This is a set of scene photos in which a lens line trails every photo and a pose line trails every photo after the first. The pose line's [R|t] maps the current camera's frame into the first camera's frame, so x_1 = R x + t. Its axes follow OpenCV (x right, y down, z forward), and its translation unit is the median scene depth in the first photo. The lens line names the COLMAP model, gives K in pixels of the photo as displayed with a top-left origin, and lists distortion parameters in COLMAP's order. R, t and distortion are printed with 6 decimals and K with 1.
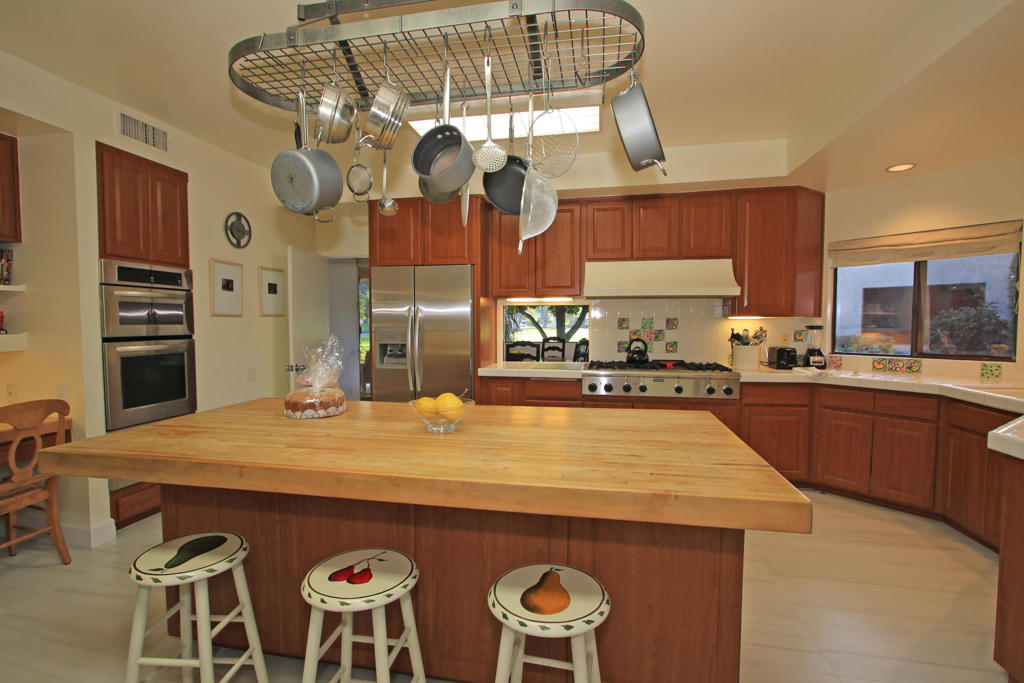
lens RADIAL K [[486.3, 0, 506.9], [0, 486.3, 346.3], [0, 0, 1]] dist [-0.019557, 0.000315]
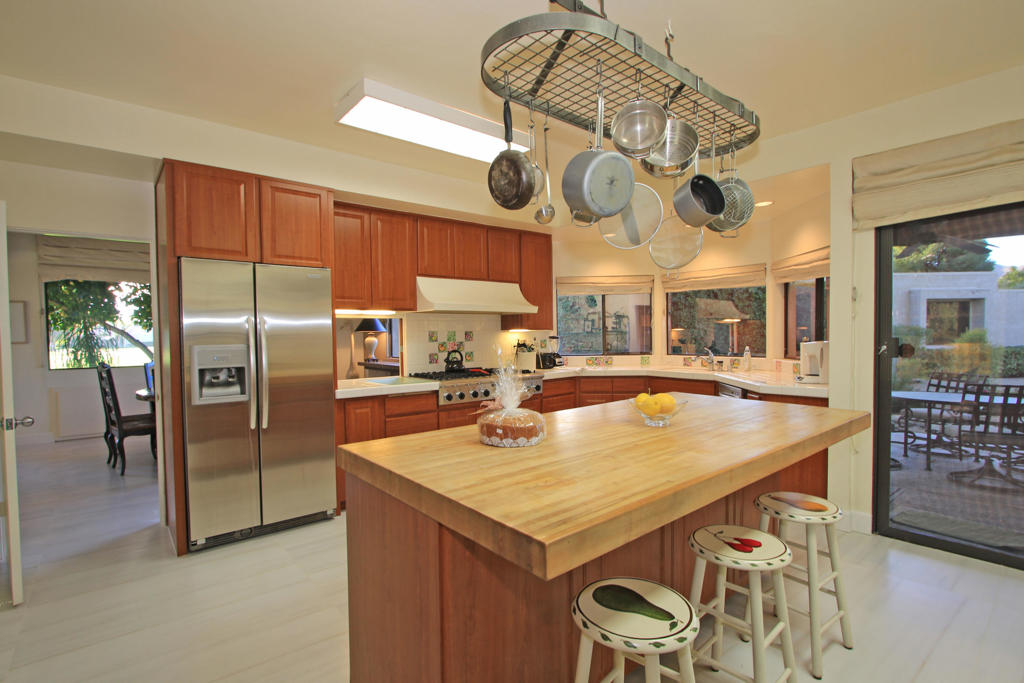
lens RADIAL K [[486.3, 0, 506.9], [0, 486.3, 346.3], [0, 0, 1]] dist [-0.019557, 0.000315]
pose [[0.623484, -0.026884, 0.781373, -0.536979], [0.048629, 0.998807, -0.004438, -0.014026], [-0.780322, 0.040765, 0.624048, 0.230450]]
